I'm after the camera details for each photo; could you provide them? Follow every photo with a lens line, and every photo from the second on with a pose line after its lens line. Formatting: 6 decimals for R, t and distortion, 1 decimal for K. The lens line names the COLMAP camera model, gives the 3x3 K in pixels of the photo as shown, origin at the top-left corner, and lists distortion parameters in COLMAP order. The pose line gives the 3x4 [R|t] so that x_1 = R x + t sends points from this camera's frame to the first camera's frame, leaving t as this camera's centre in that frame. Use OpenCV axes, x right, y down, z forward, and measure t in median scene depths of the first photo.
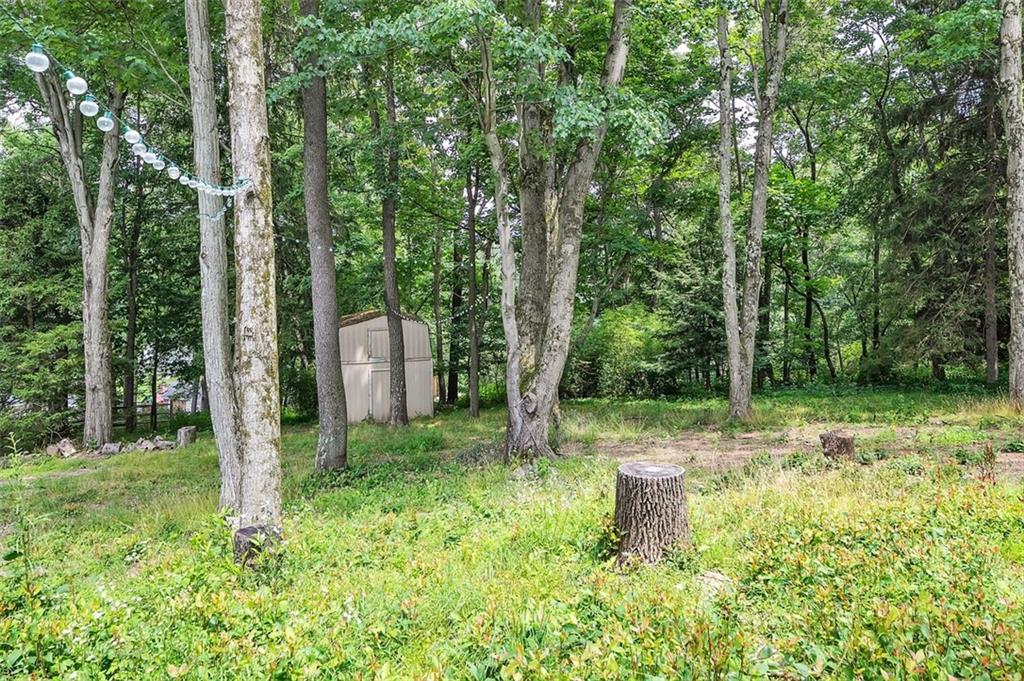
lens RADIAL K [[696.0, 0, 511.9], [0, 696.0, 273.0], [0, 0, 1]] dist [-0.002591, -0.000782]
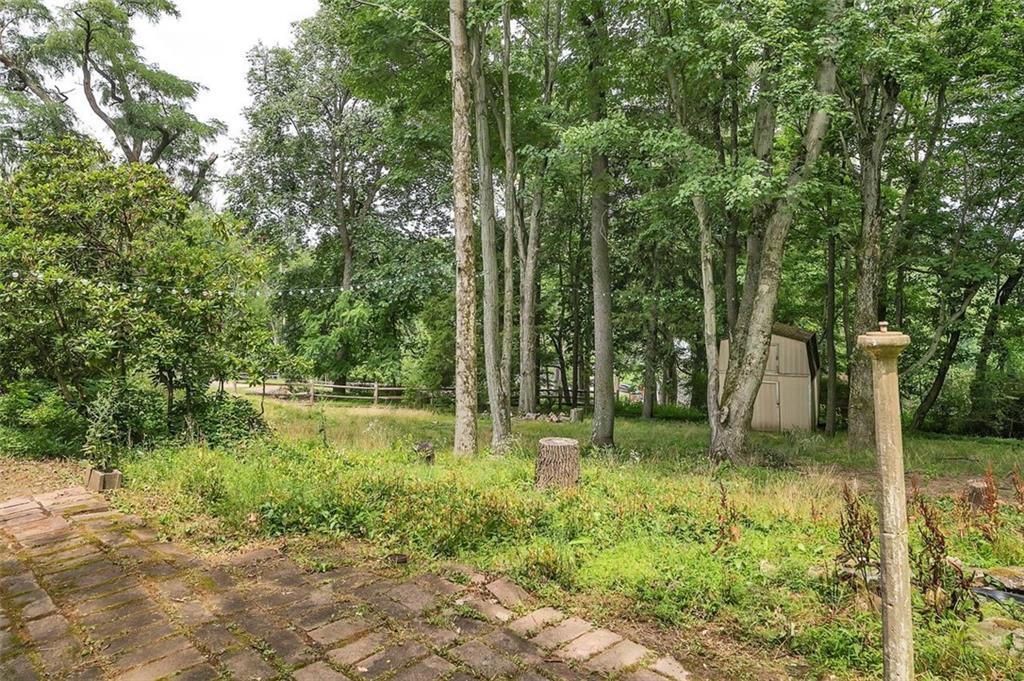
lens RADIAL K [[696.0, 0, 511.9], [0, 696.0, 273.0], [0, 0, 1]] dist [-0.002591, -0.000782]
pose [[0.759595, -0.000378, -0.650396, 0.534195], [-0.003376, 0.999984, -0.004525, -0.055466], [0.650387, 0.005633, 0.759582, -0.169907]]
